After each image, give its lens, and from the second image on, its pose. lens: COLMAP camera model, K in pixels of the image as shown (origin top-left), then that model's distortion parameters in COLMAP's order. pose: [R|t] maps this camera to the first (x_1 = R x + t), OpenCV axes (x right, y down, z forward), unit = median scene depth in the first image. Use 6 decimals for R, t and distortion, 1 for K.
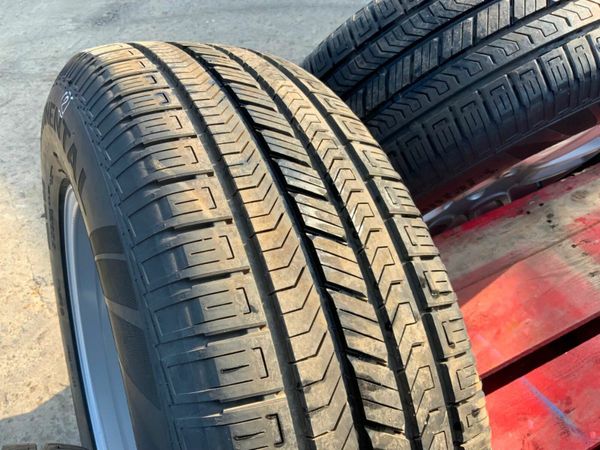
lens RADIAL K [[503.8, 0, 300.2], [0, 503.8, 225.8], [0, 0, 1]] dist [0.037662, -0.075078]
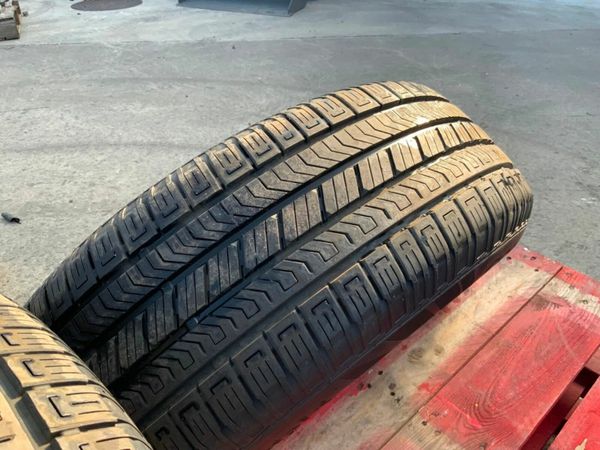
lens RADIAL K [[503.8, 0, 299.8], [0, 503.8, 224.5], [0, 0, 1]] dist [0.037662, -0.075078]
pose [[0.941095, -0.078960, 0.328793, 0.073073], [0.150182, 0.968791, -0.197205, -0.141539], [-0.302961, 0.234968, 0.923583, 0.166023]]
